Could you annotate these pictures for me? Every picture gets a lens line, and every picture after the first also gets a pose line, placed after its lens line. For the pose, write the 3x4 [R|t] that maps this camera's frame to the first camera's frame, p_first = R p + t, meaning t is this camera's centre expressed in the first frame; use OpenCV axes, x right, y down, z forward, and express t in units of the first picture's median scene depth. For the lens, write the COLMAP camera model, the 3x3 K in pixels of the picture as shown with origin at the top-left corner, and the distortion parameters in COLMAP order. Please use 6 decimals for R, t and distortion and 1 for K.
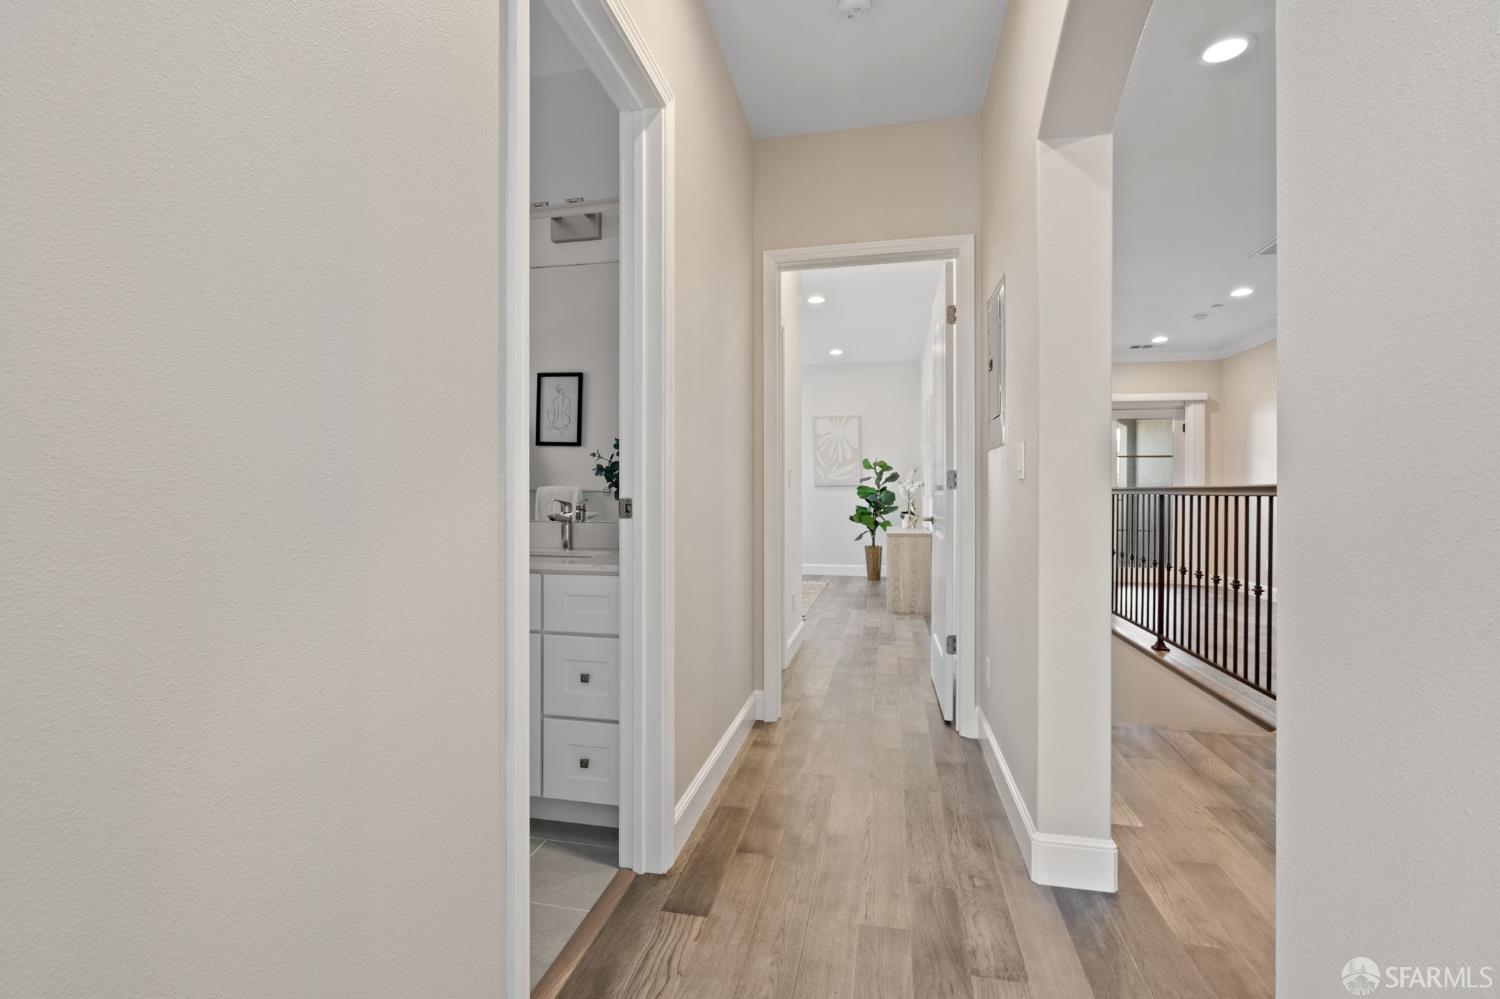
lens RADIAL K [[682.5, 0, 742.5], [0, 682.5, 497.0], [0, 0, 1]] dist [0.001974, 0.000505]
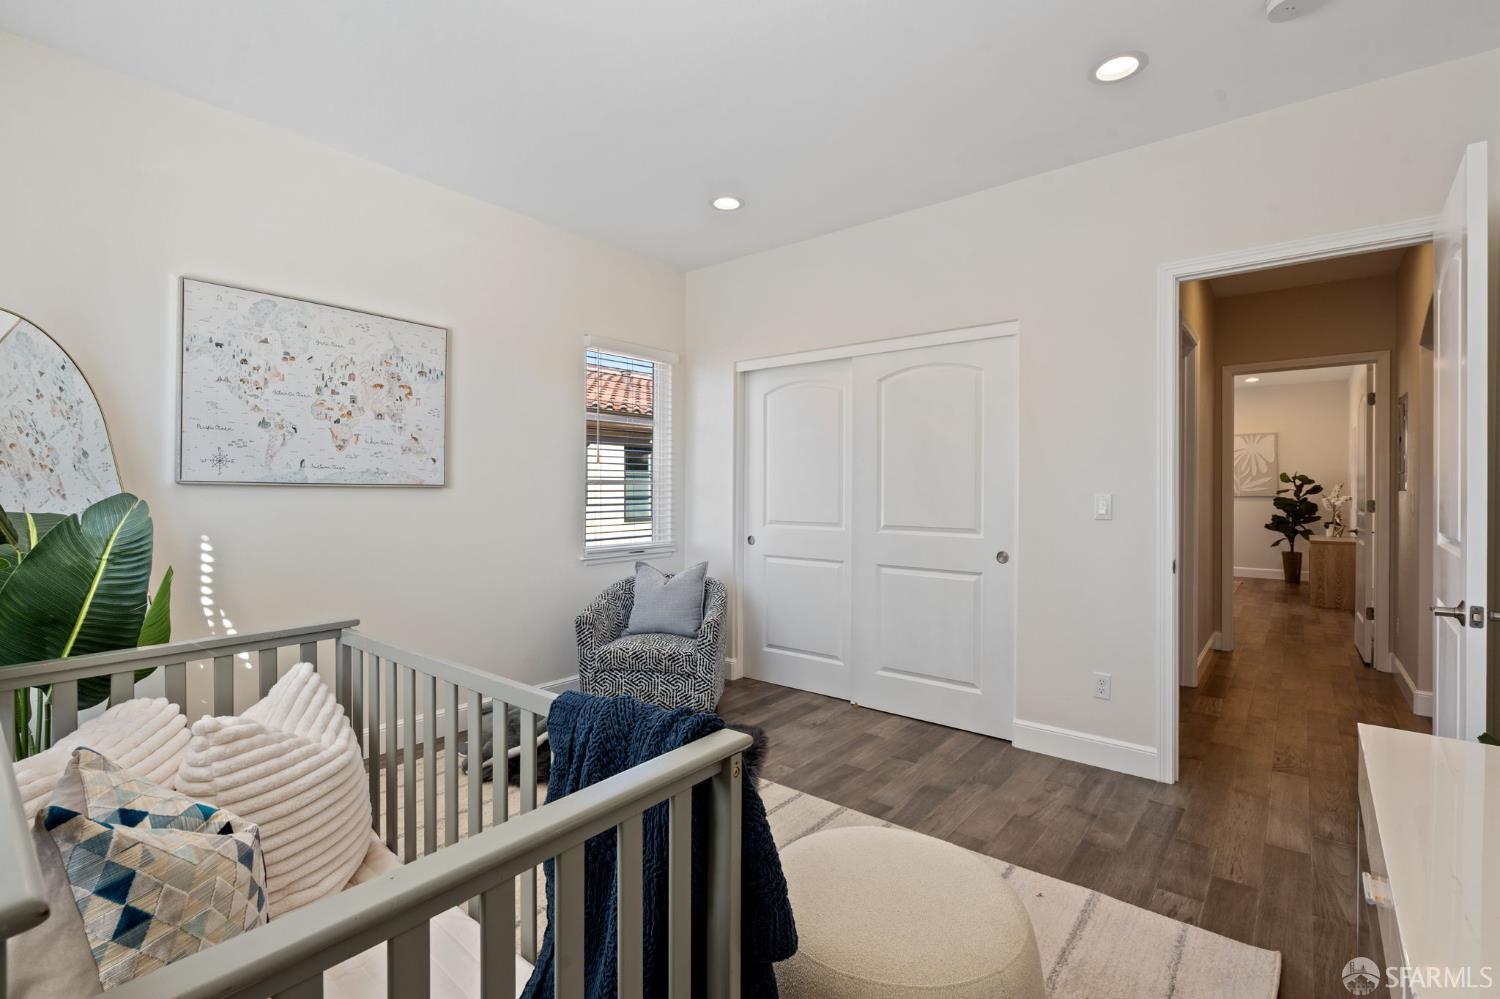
lens RADIAL K [[682.5, 0, 742.5], [0, 682.5, 497.0], [0, 0, 1]] dist [0.001974, 0.000505]
pose [[0.890386, 0.004083, -0.455188, -0.103057], [-0.003076, 0.999991, 0.002952, -0.018858], [0.455196, -0.001228, 0.890390, -0.413943]]
